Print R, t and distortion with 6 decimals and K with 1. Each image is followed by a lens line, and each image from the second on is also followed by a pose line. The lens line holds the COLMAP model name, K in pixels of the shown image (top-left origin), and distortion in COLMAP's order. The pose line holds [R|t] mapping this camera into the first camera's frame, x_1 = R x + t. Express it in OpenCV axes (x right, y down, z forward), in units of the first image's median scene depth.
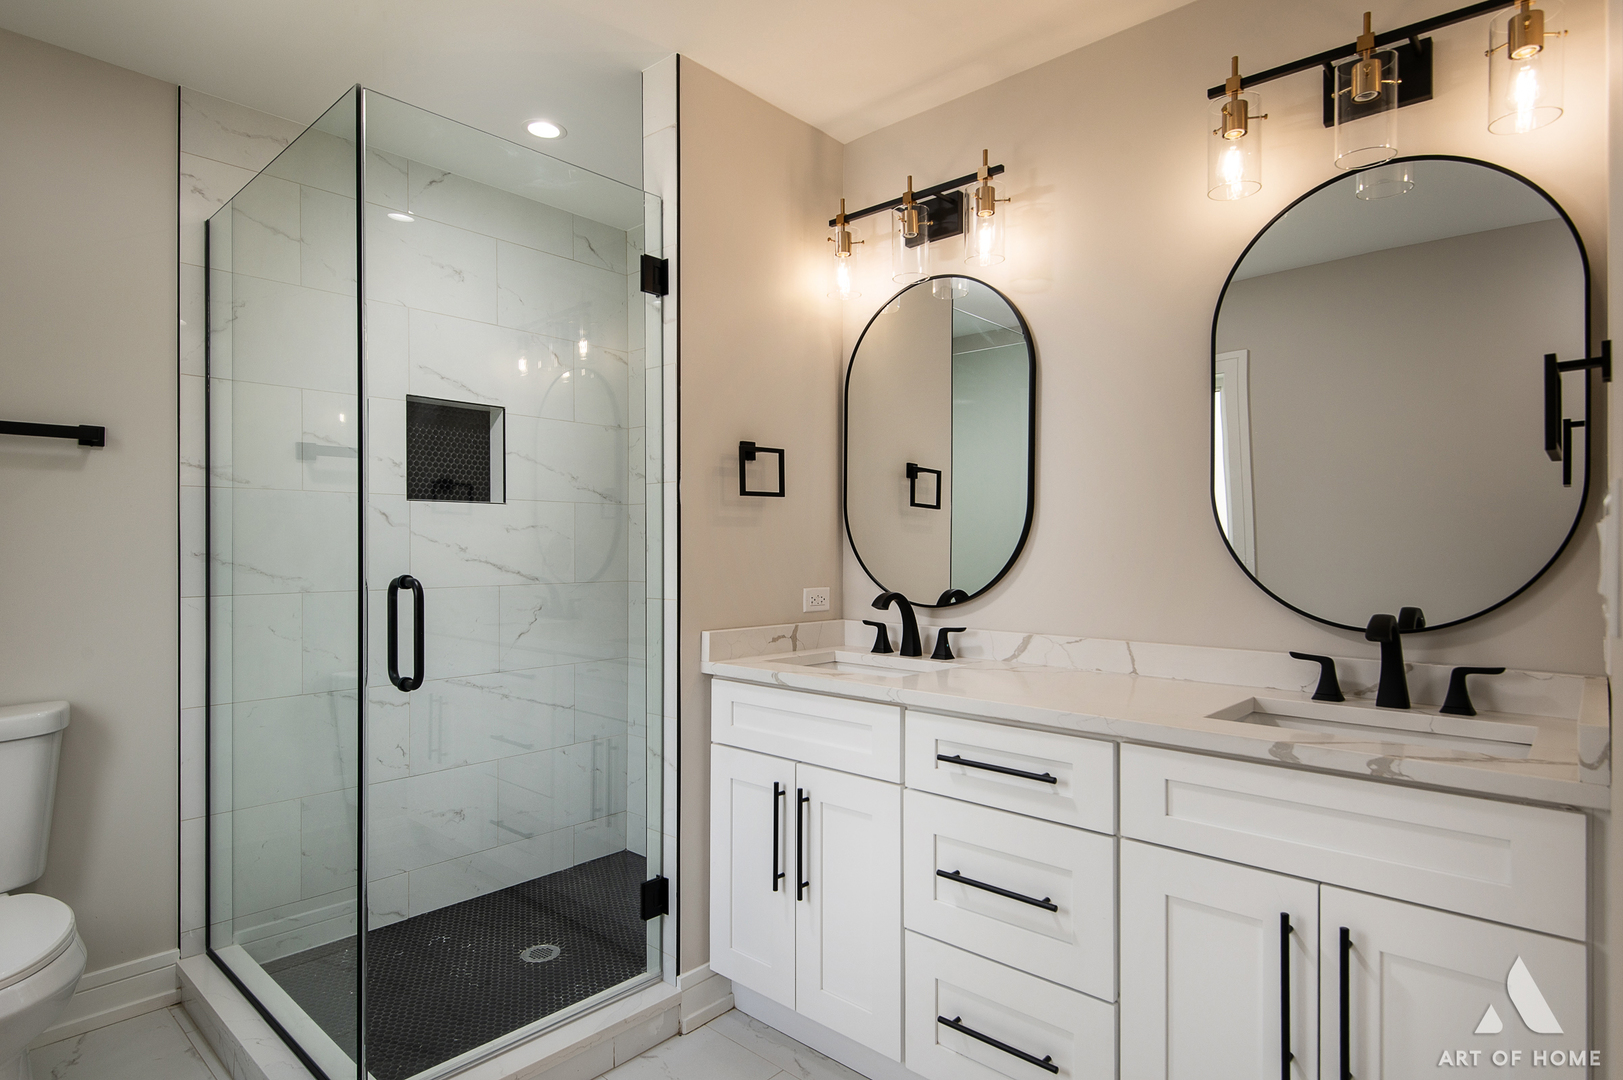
lens RADIAL K [[871.6, 0, 811.5], [0, 871.6, 540.0], [0, 0, 1]] dist [0.036482, -0.028396]
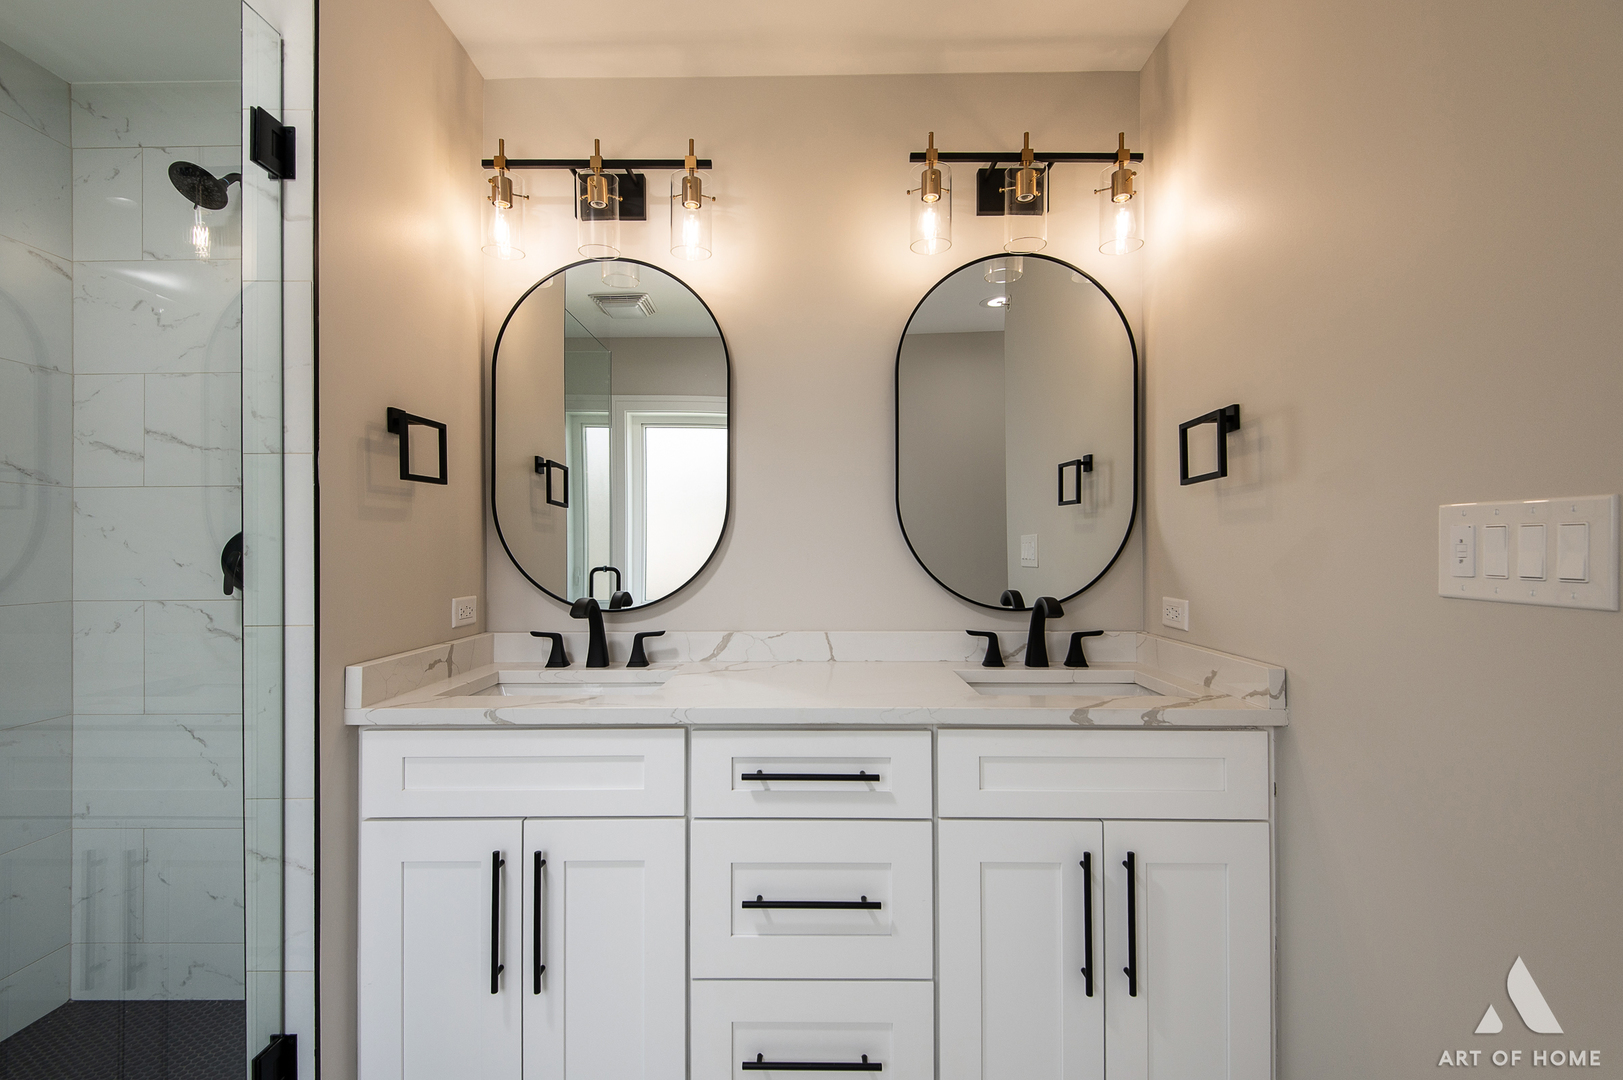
lens RADIAL K [[725.8, 0, 811.5], [0, 725.8, 540.0], [0, 0, 1]] dist [0.028957, -0.017570]
pose [[0.750083, 0.002138, 0.661340, -0.242213], [-0.001265, 0.999998, -0.001798, 0.001818], [-0.661342, 0.000512, 0.750084, 0.306964]]
